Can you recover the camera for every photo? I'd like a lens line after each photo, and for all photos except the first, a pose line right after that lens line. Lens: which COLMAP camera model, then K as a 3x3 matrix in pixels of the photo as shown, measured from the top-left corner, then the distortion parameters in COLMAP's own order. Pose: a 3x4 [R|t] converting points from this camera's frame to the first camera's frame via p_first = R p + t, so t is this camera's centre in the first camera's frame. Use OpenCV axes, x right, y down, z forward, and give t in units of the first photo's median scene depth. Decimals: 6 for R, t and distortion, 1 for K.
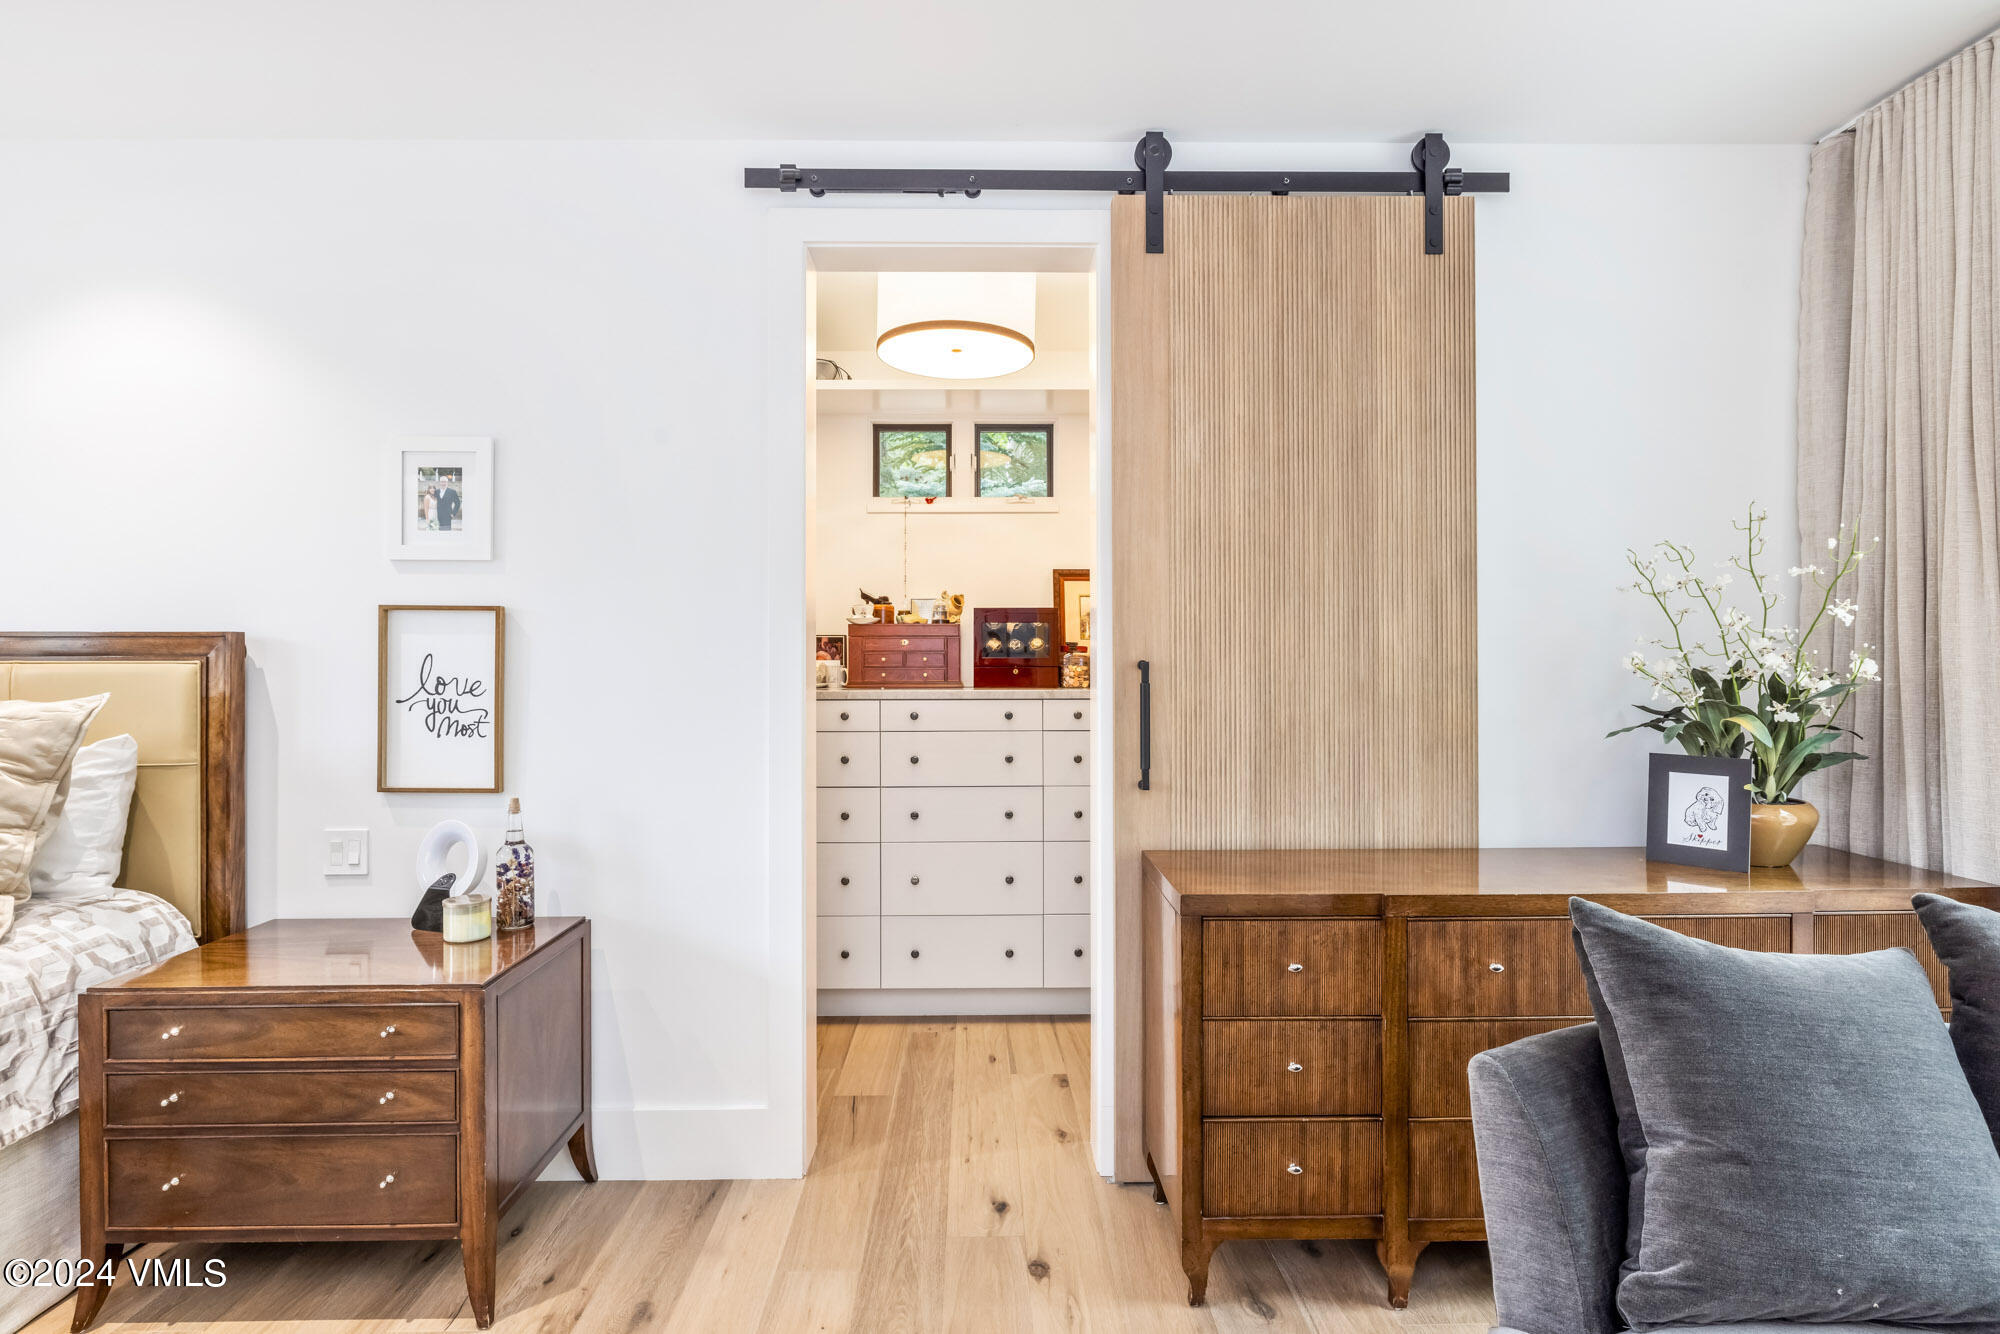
lens RADIAL K [[991.4, 0, 989.9], [0, 991.4, 665.5], [0, 0, 1]] dist [-0.008693, -0.000769]
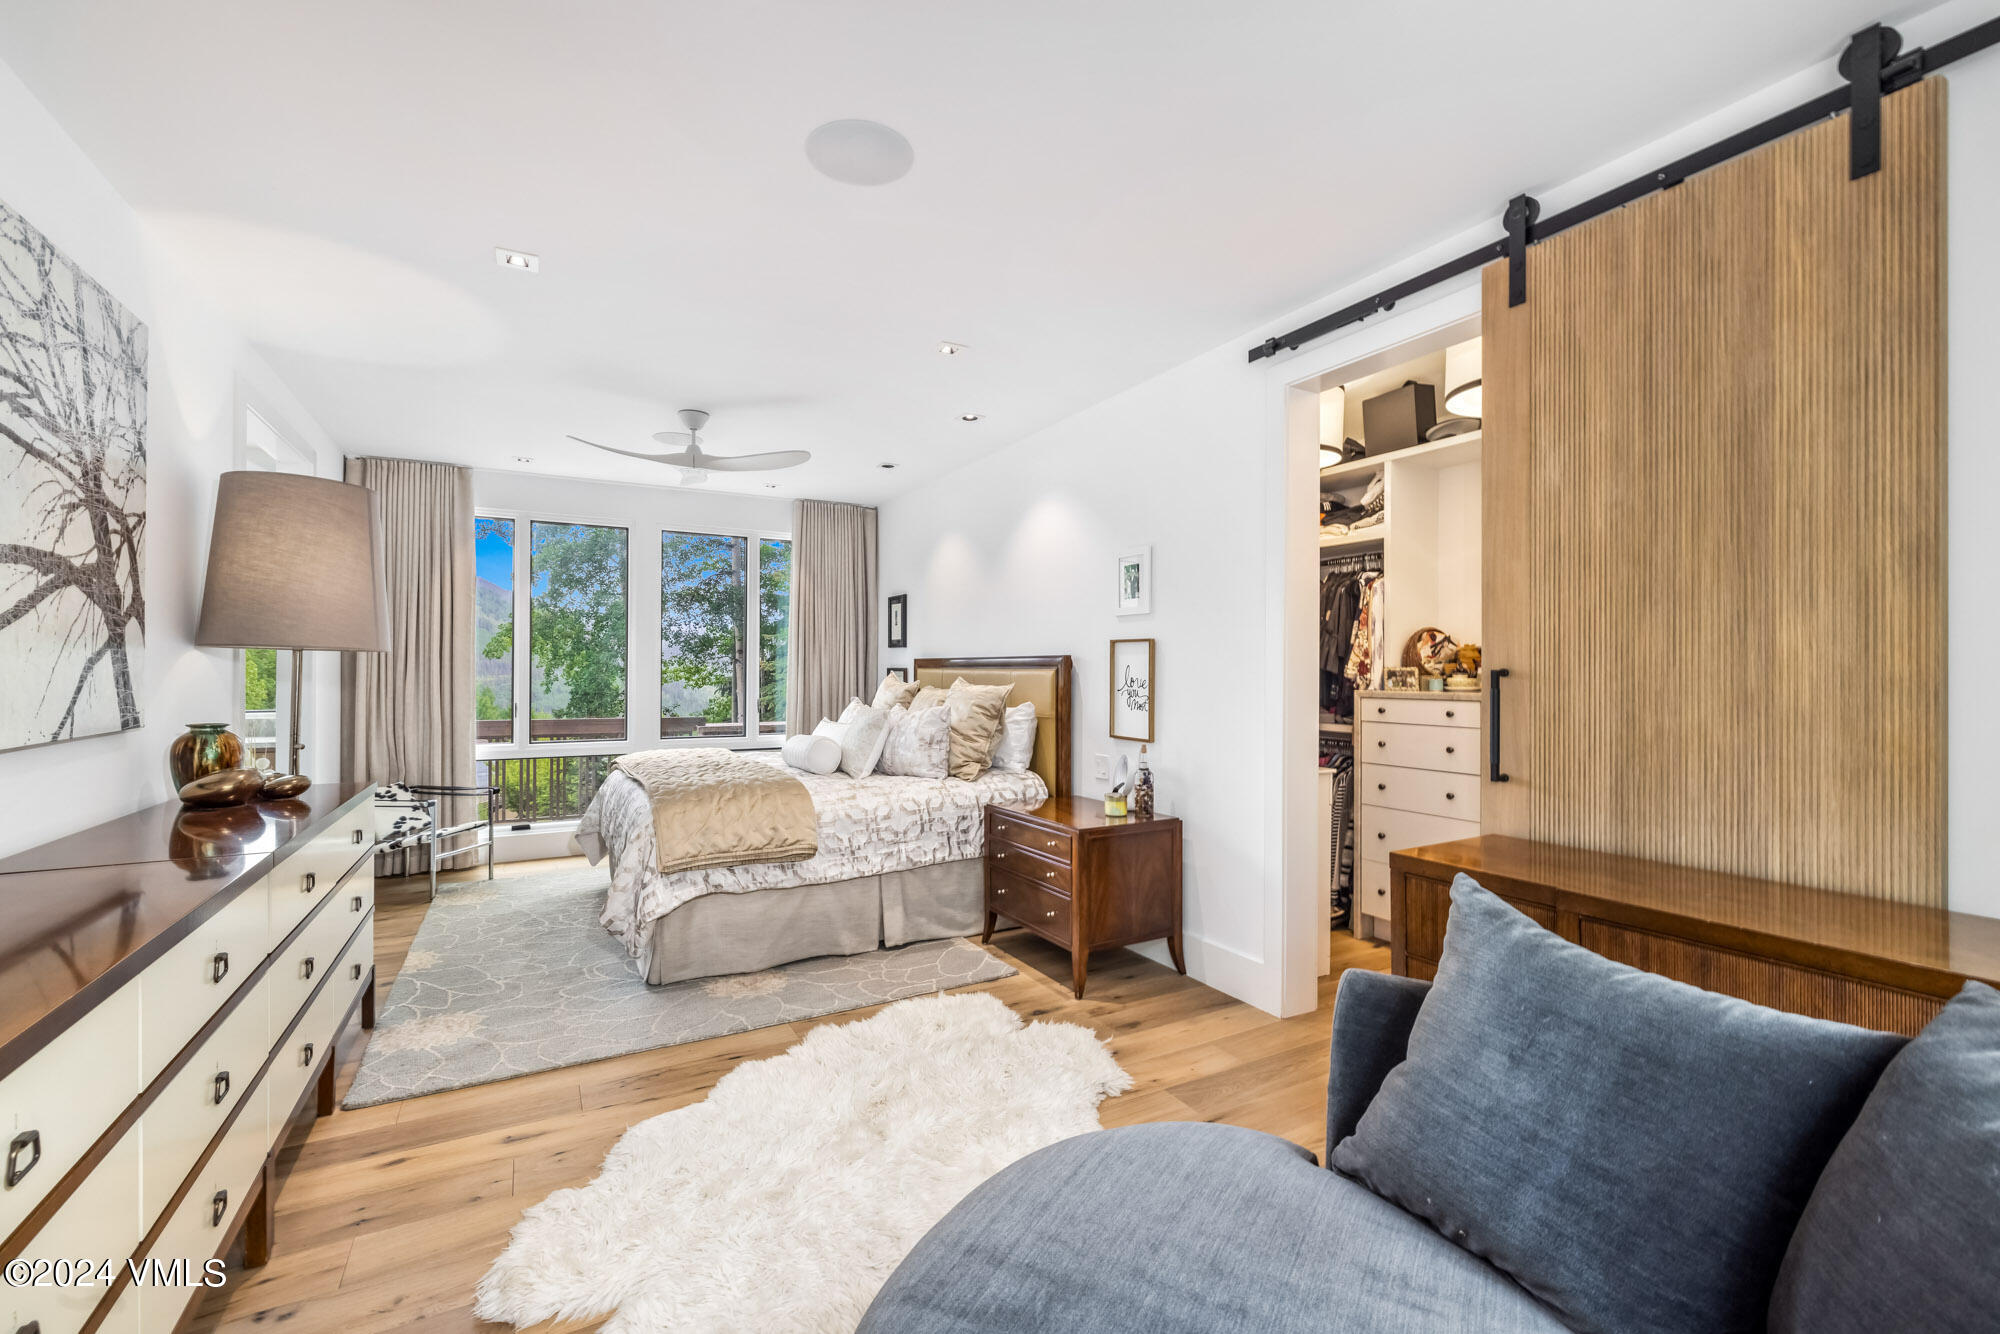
lens RADIAL K [[854.1, 0, 998.2], [0, 854.1, 669.8], [0, 0, 1]] dist [0.004259, 0.000517]
pose [[0.467523, 0.001237, -0.883980, 0.747160], [-0.000395, 0.999999, 0.001190, -0.004853], [0.883981, -0.000208, 0.467523, 0.027259]]
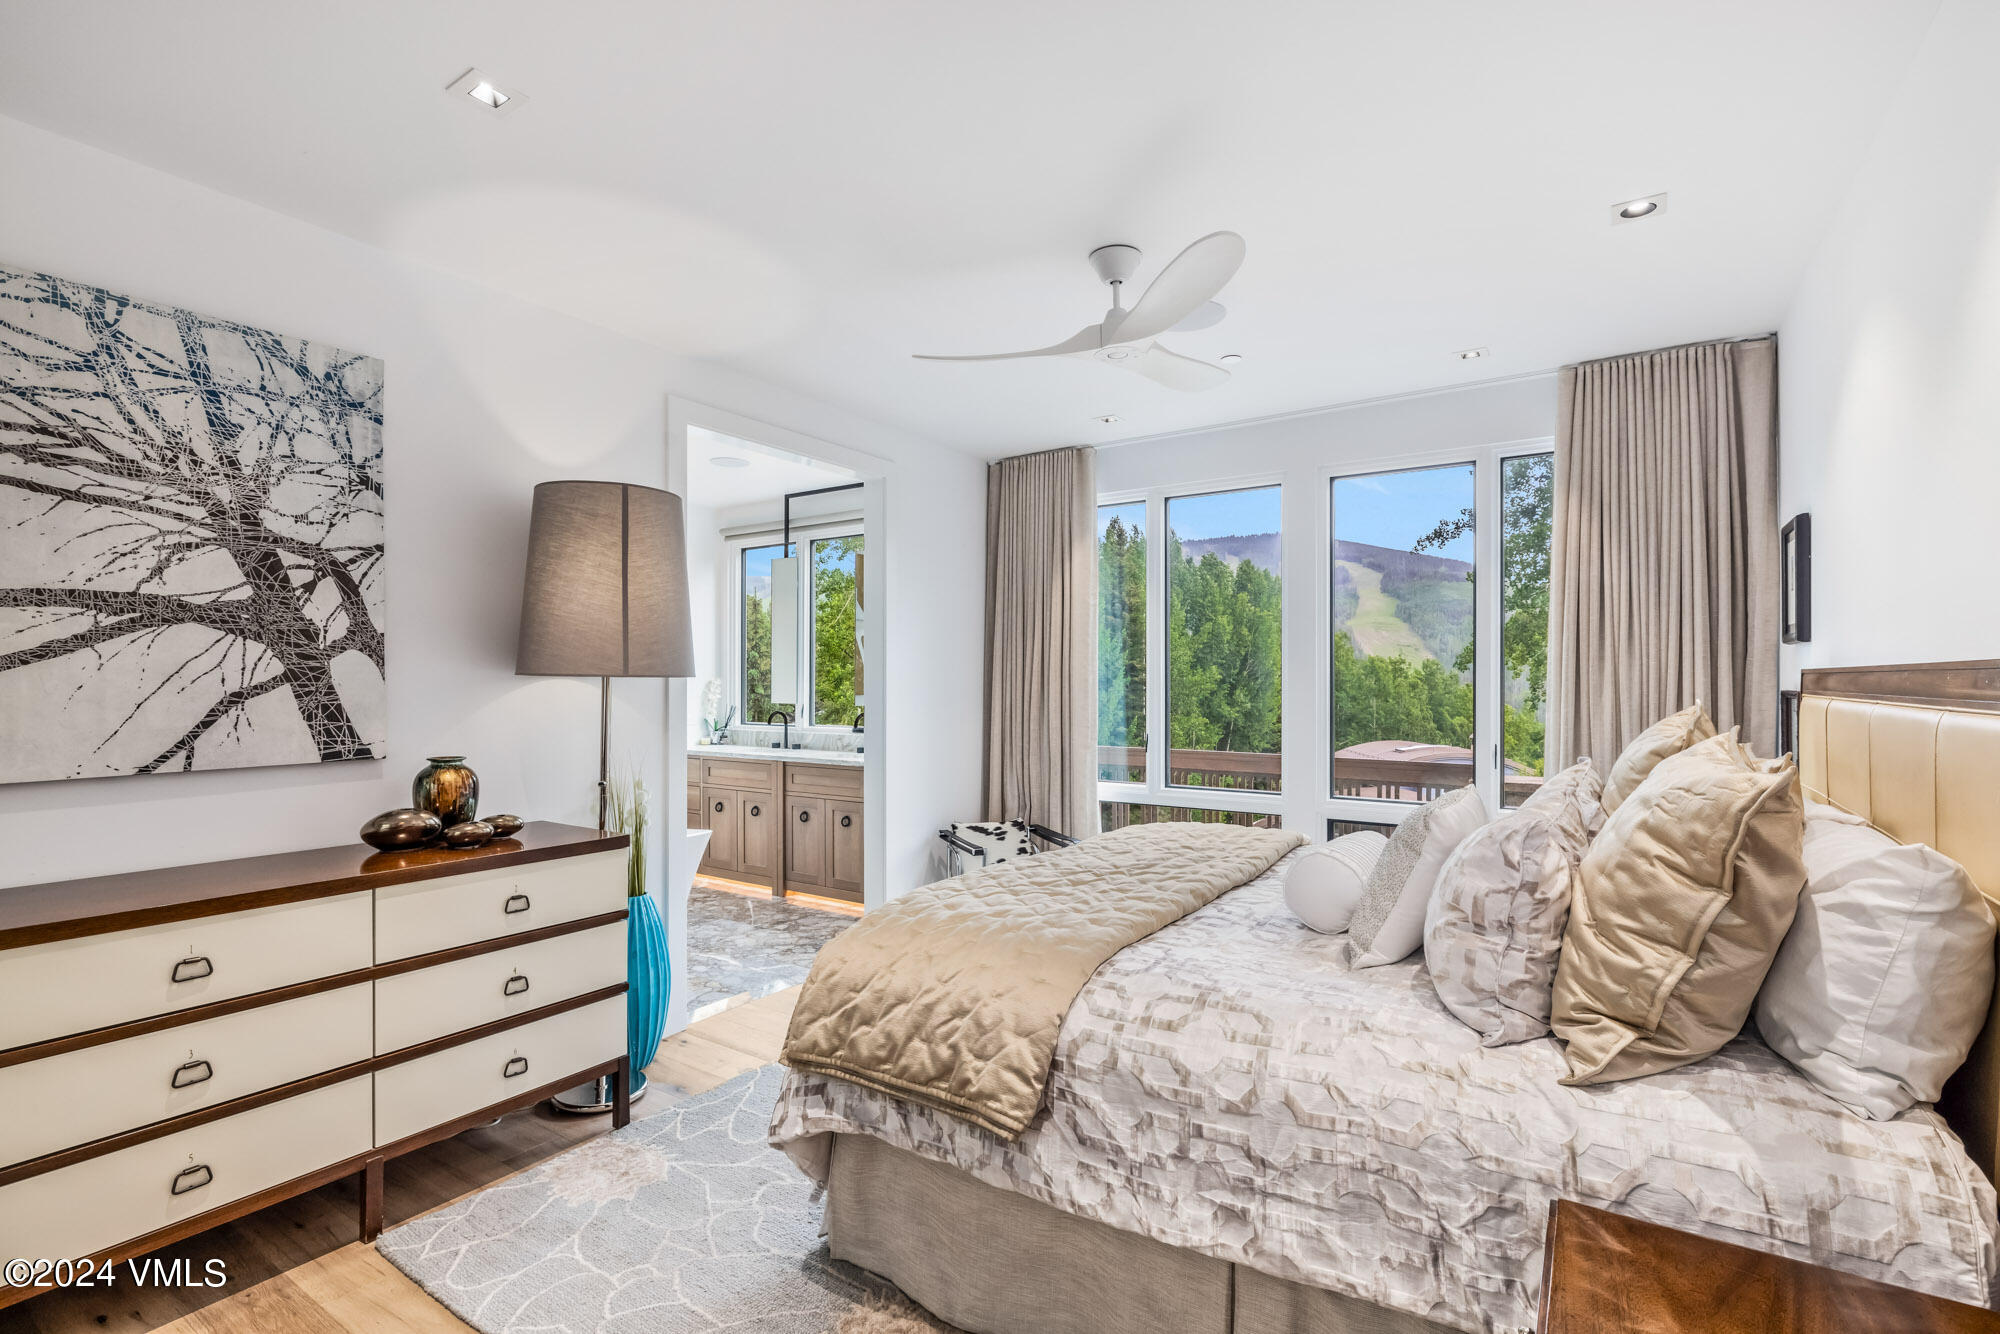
lens RADIAL K [[916.7, 0, 988.3], [0, 916.7, 678.2], [0, 0, 1]] dist [-0.004108, 0.000604]
pose [[-0.579911, -0.000714, -0.814679, -0.133325], [0.004288, 0.999983, -0.003929, -0.023109], [0.814668, -0.005772, -0.579898, 0.808256]]
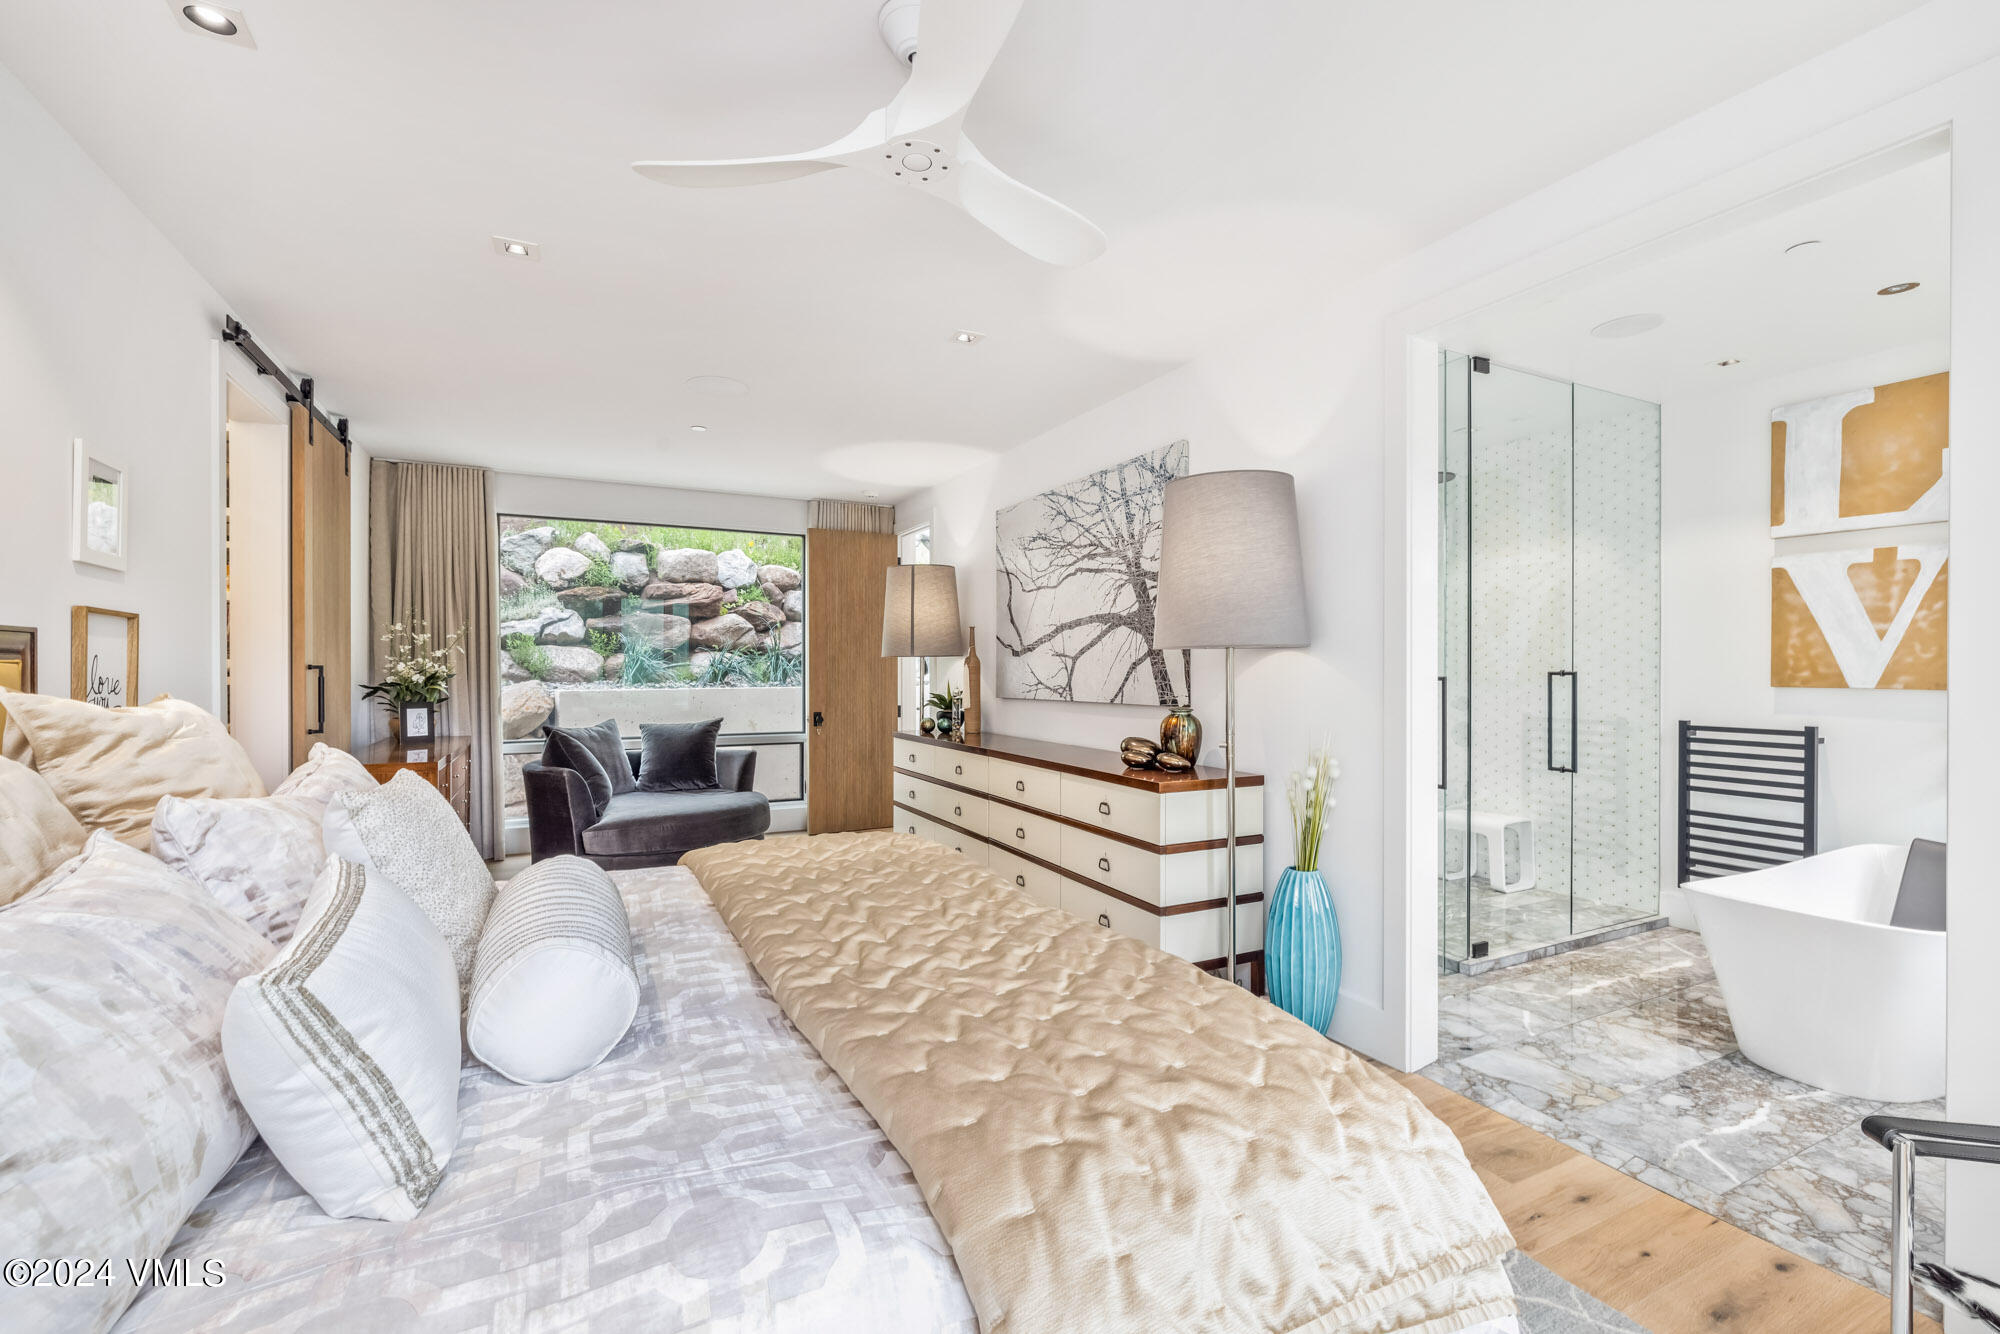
lens RADIAL K [[854.1, 0, 993.5], [0, 854.1, 668.4], [0, 0, 1]] dist [0.004259, 0.000517]
pose [[-0.433273, 0.002697, 0.901259, -1.786464], [-0.006847, 0.999957, -0.006284, 0.007957], [-0.901237, -0.008894, -0.433236, 0.553442]]
